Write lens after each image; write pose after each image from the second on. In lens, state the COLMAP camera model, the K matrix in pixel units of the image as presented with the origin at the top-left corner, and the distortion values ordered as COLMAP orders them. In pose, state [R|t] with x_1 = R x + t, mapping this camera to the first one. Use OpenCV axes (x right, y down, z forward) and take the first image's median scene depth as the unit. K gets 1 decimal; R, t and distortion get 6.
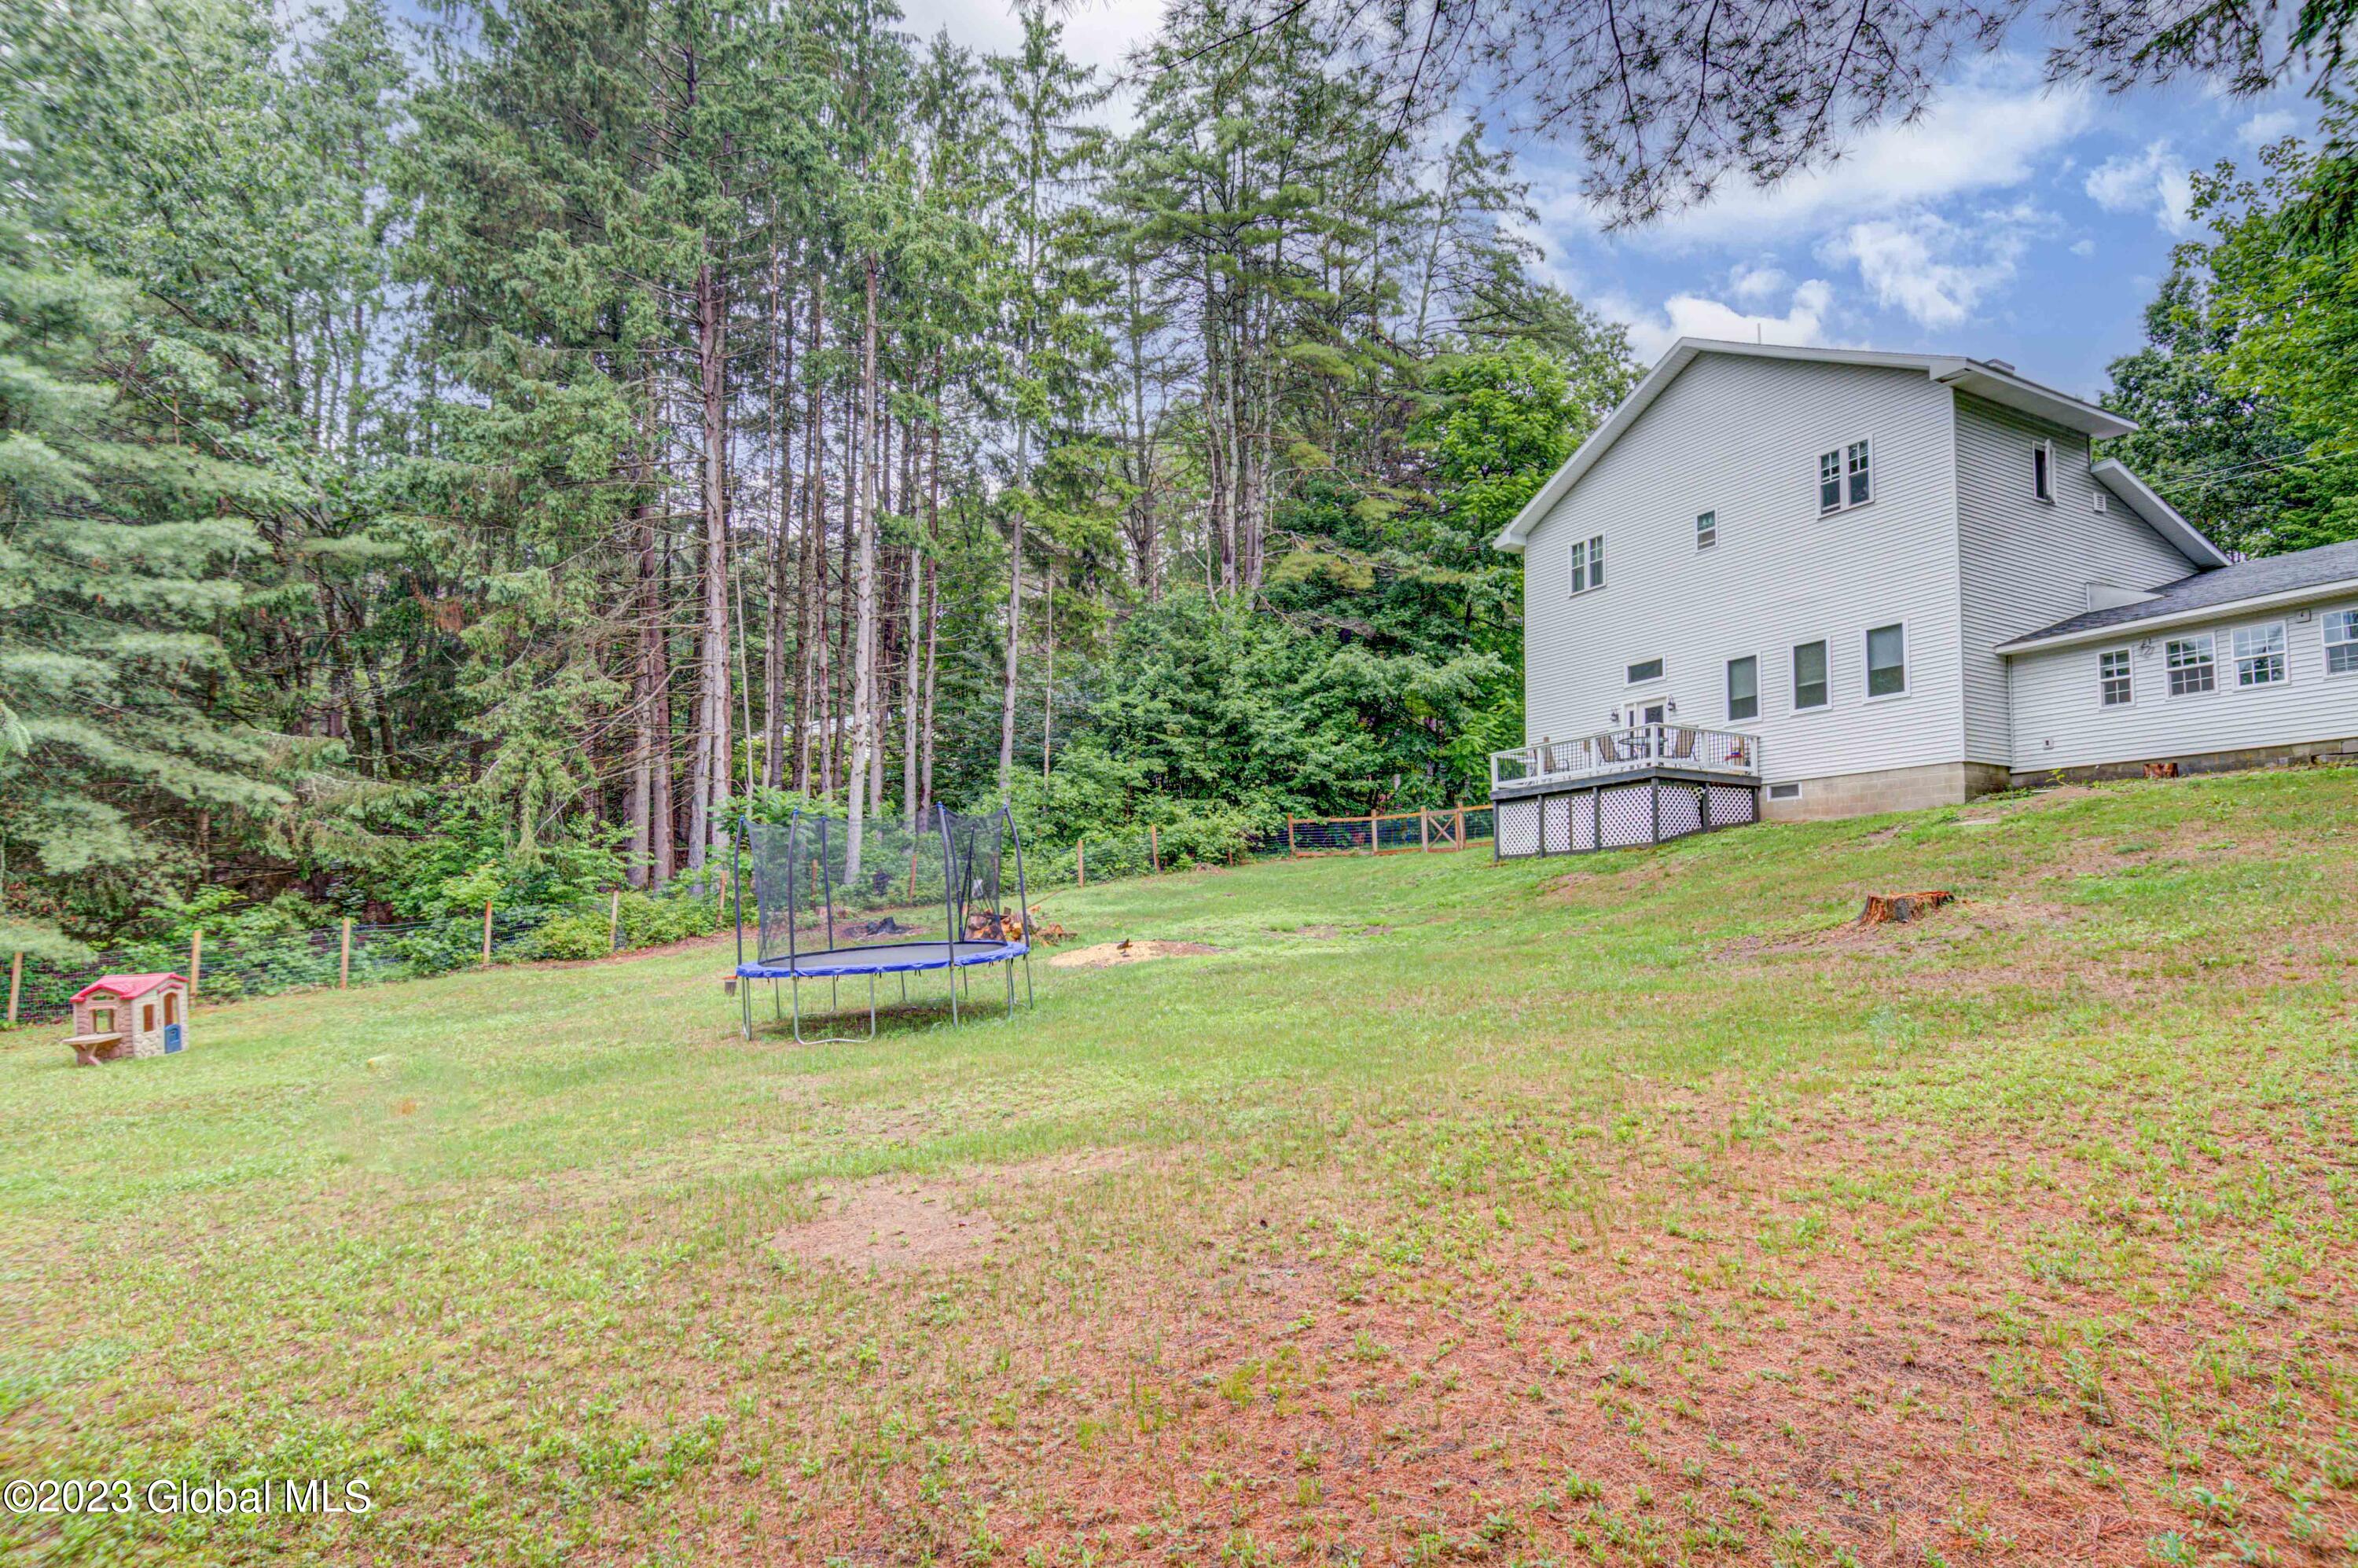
lens RADIAL K [[1196.1, 0, 1179.0], [0, 1196.1, 784.0], [0, 0, 1]] dist [0.065578, -0.055286]
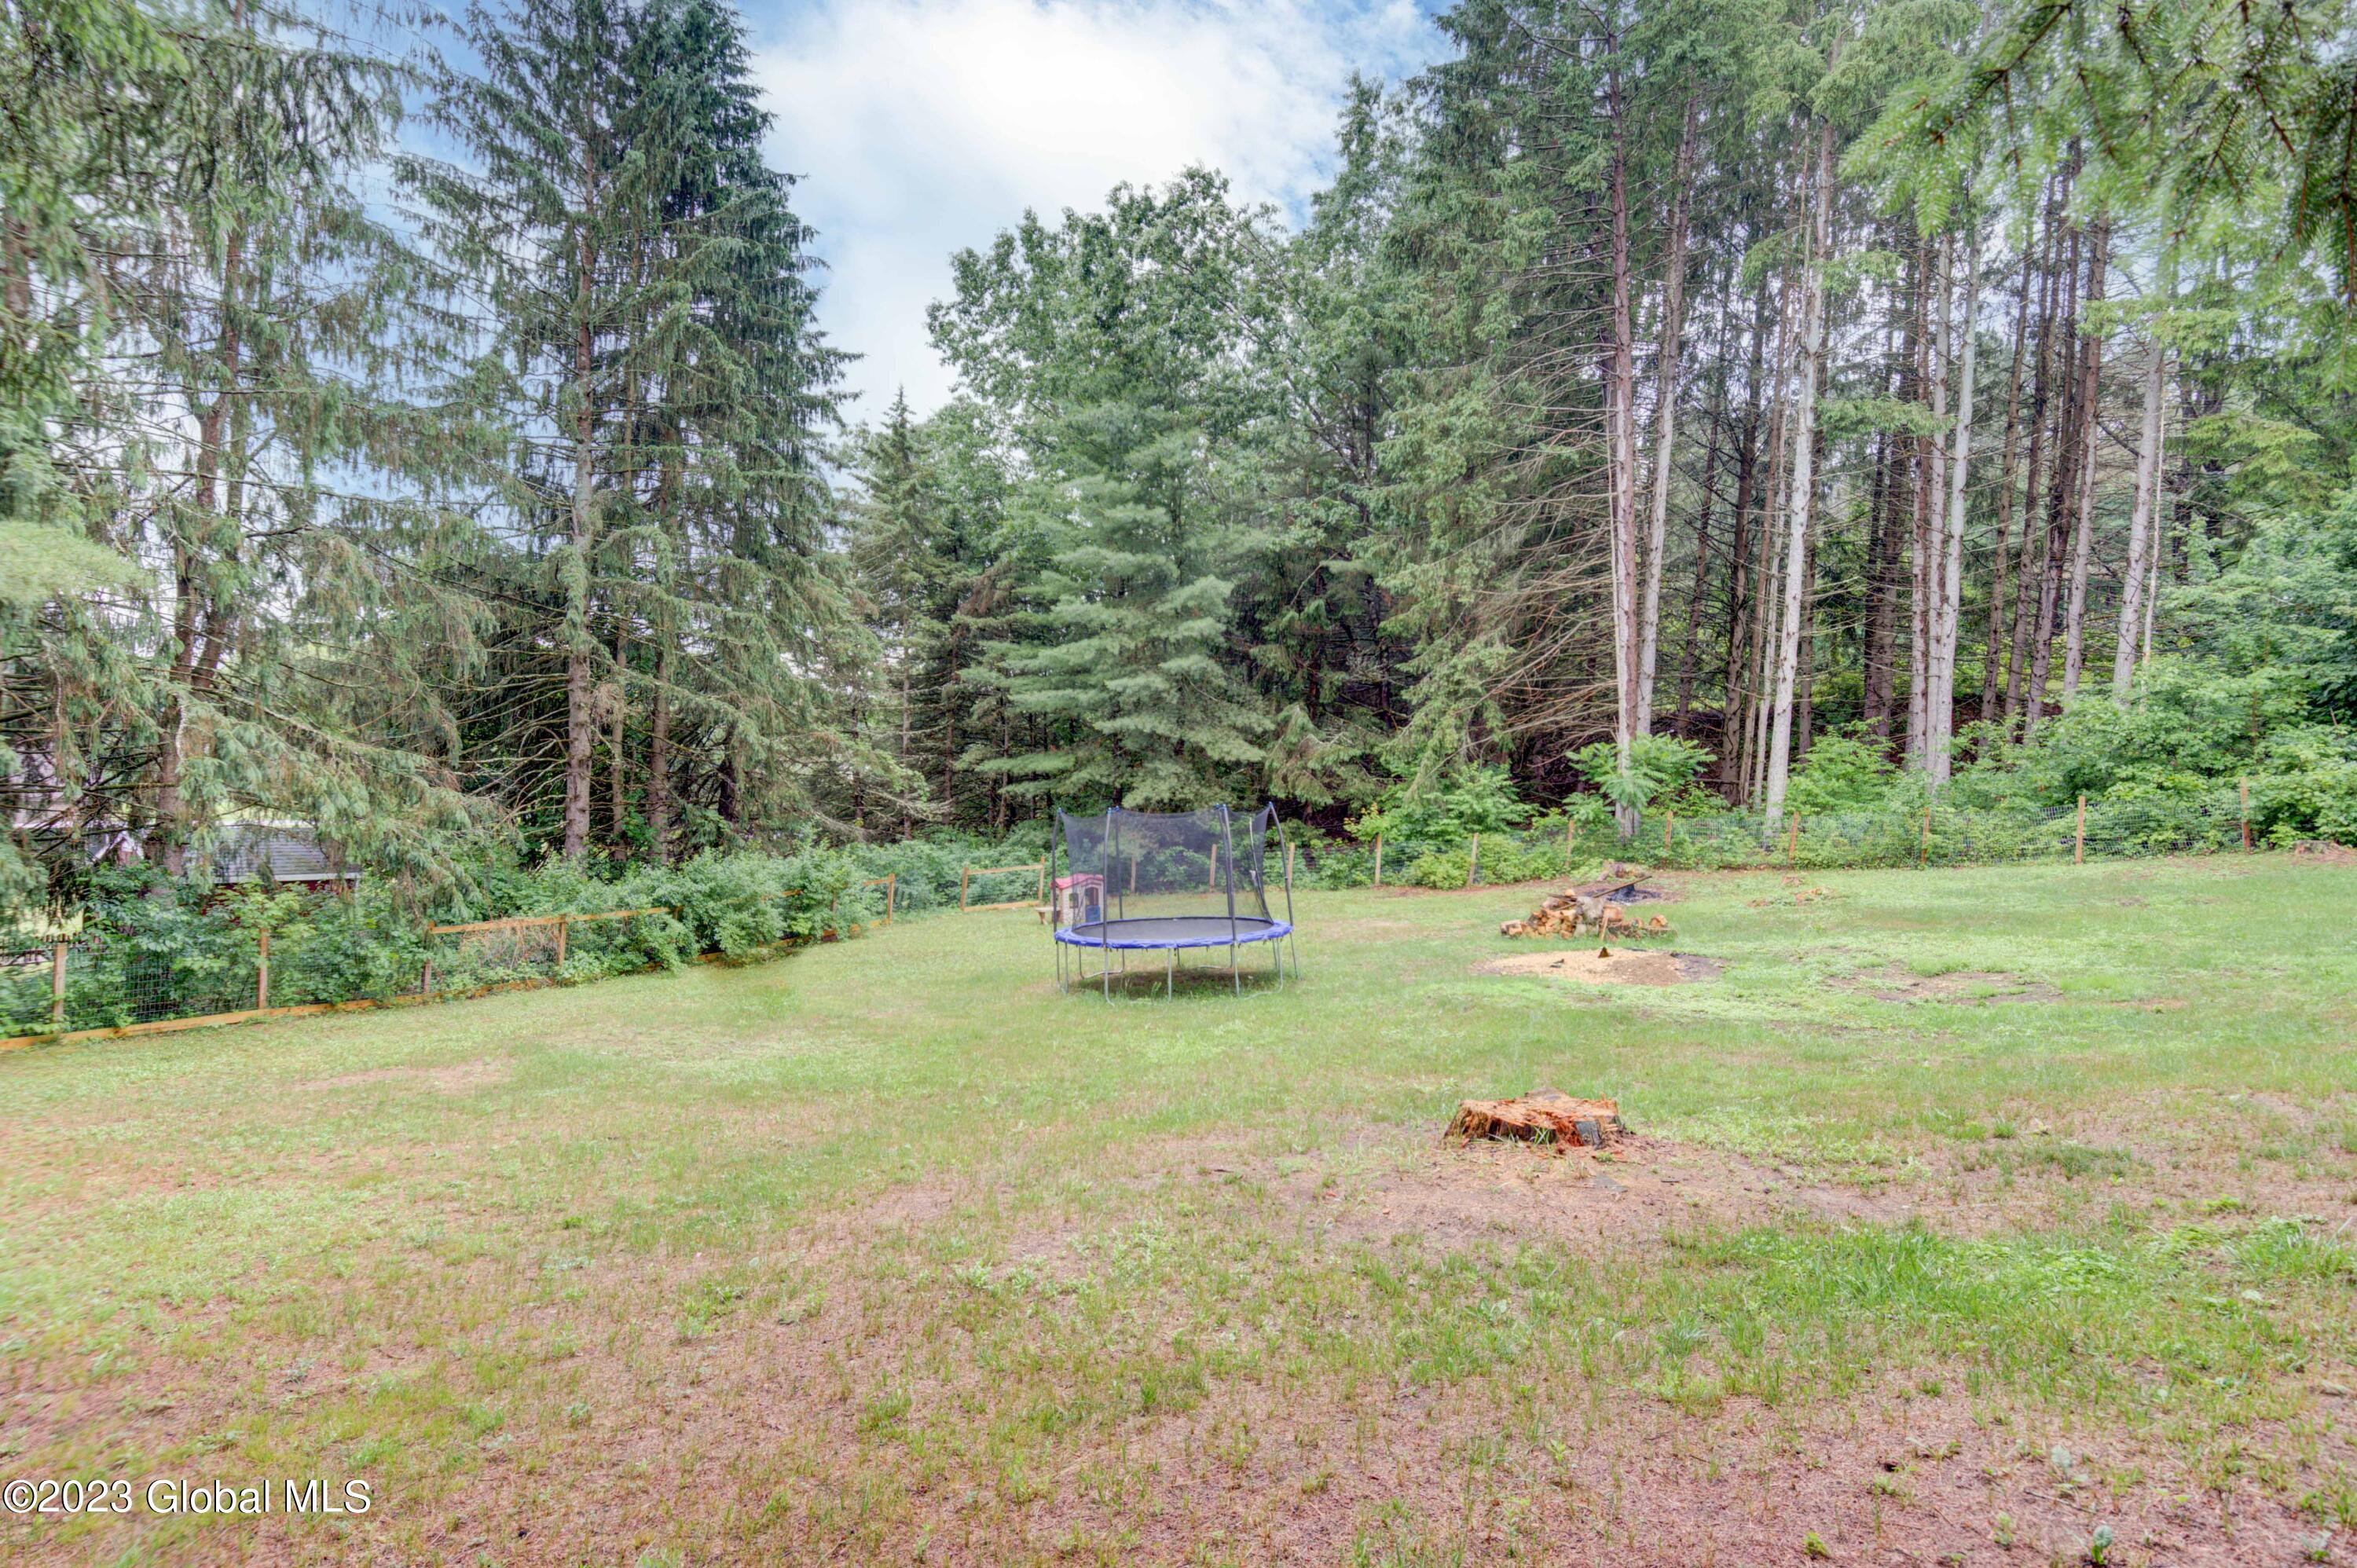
lens RADIAL K [[1195.5, 0, 1178.5], [0, 1195.5, 784.0], [0, 0, 1]] dist [0.065578, -0.055286]
pose [[0.386041, 0.032658, -0.921903, 0.504111], [0.054436, 0.996825, 0.058107, -0.042199], [0.920874, -0.072617, 0.383038, 0.314266]]
